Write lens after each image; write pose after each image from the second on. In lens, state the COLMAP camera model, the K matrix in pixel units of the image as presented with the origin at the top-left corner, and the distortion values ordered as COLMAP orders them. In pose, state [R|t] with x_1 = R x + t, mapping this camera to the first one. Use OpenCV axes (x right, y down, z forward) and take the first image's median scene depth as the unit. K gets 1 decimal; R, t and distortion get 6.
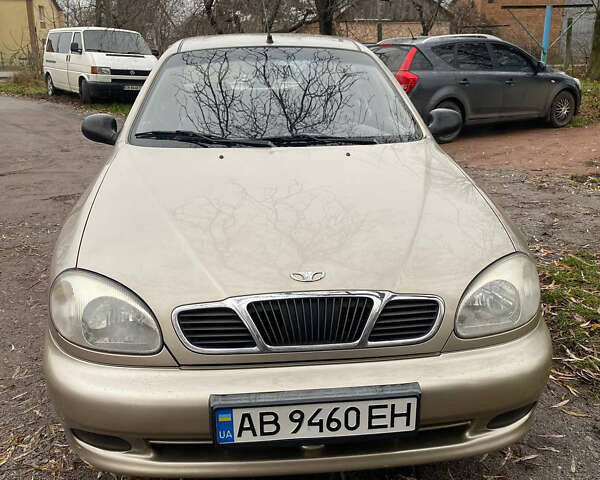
lens RADIAL K [[606.7, 0, 300.0], [0, 606.7, 240.0], [0, 0, 1]] dist [0.020424, -0.021665]
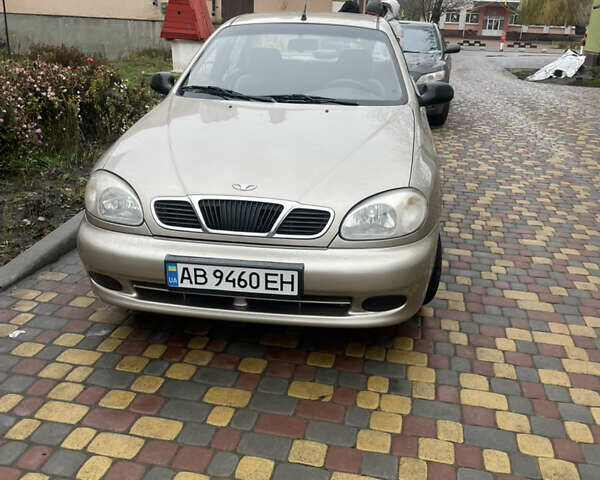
lens RADIAL K [[606.7, 0, 300.0], [0, 606.7, 240.0], [0, 0, 1]] dist [0.020424, -0.021665]
pose [[0.974380, 0.102925, -0.199974, 0.451944], [-0.094254, 0.994166, 0.052435, 0.099097], [0.204205, -0.032243, 0.978397, -0.405485]]
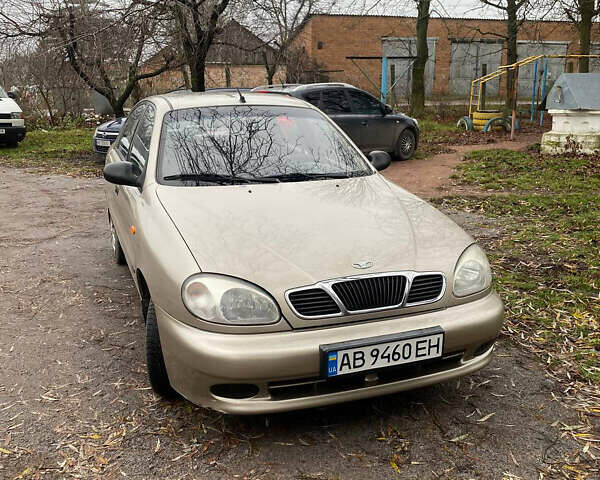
lens RADIAL K [[590.1, 0, 300.0], [0, 590.1, 240.0], [0, 0, 1]] dist [0.127386, -0.378471]
pose [[0.966080, -0.061278, 0.250868, -0.511326], [0.075073, 0.996126, -0.045786, 0.053973], [-0.247090, 0.063066, 0.966938, -0.403212]]
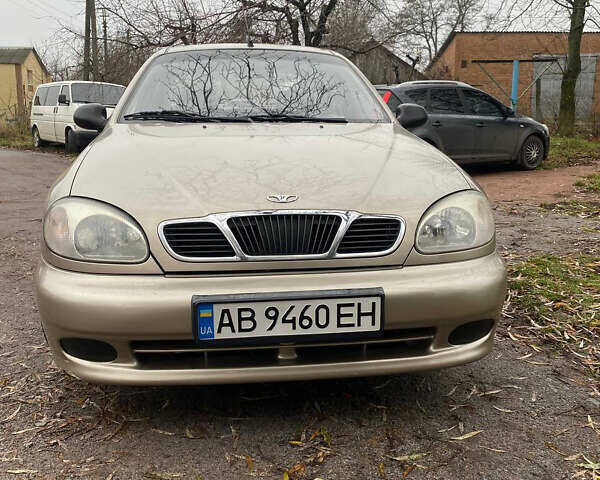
lens RADIAL K [[597.8, 0, 300.0], [0, 597.8, 240.0], [0, 0, 1]] dist [0.145153, -0.334141]
pose [[0.999591, -0.003259, 0.028398, 0.014046], [0.006018, 0.995209, -0.097589, 0.244720], [-0.027944, 0.097720, 0.994822, -0.084971]]
